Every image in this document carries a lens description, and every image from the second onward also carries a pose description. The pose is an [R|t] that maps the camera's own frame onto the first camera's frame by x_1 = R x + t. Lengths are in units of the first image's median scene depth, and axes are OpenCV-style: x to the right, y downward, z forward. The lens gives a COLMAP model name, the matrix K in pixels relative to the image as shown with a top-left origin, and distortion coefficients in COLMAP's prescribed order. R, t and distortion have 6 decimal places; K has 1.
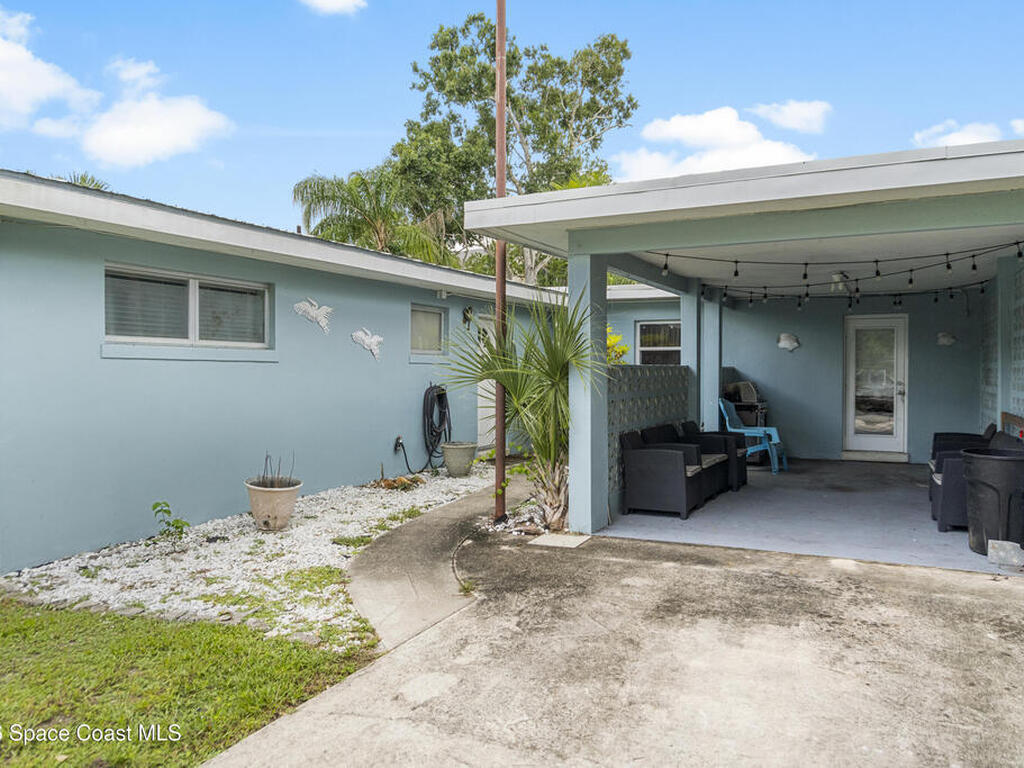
lens RADIAL K [[777.8, 0, 497.9], [0, 777.8, 381.3], [0, 0, 1]] dist [-0.018449, 0.001392]
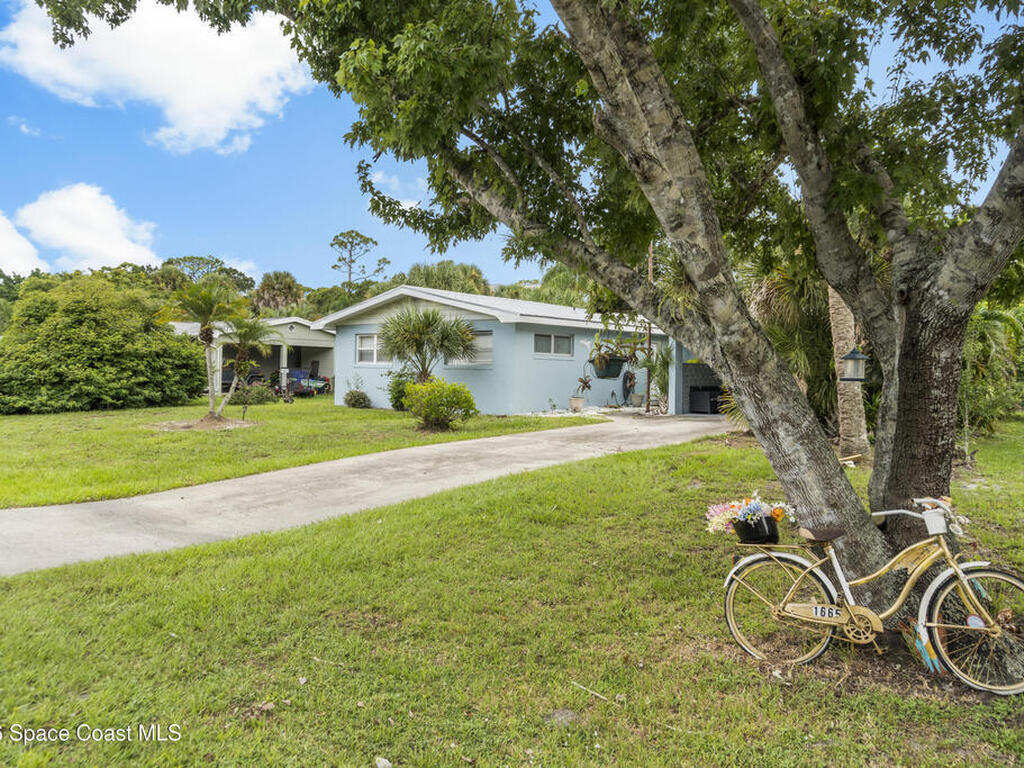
lens RADIAL K [[777.8, 0, 497.9], [0, 777.8, 381.3], [0, 0, 1]] dist [-0.018449, 0.001392]
pose [[0.968664, 0.022106, -0.247387, 0.187908], [-0.023416, 0.999723, -0.002355, 0.074431], [0.247267, 0.008074, 0.968914, -2.159387]]
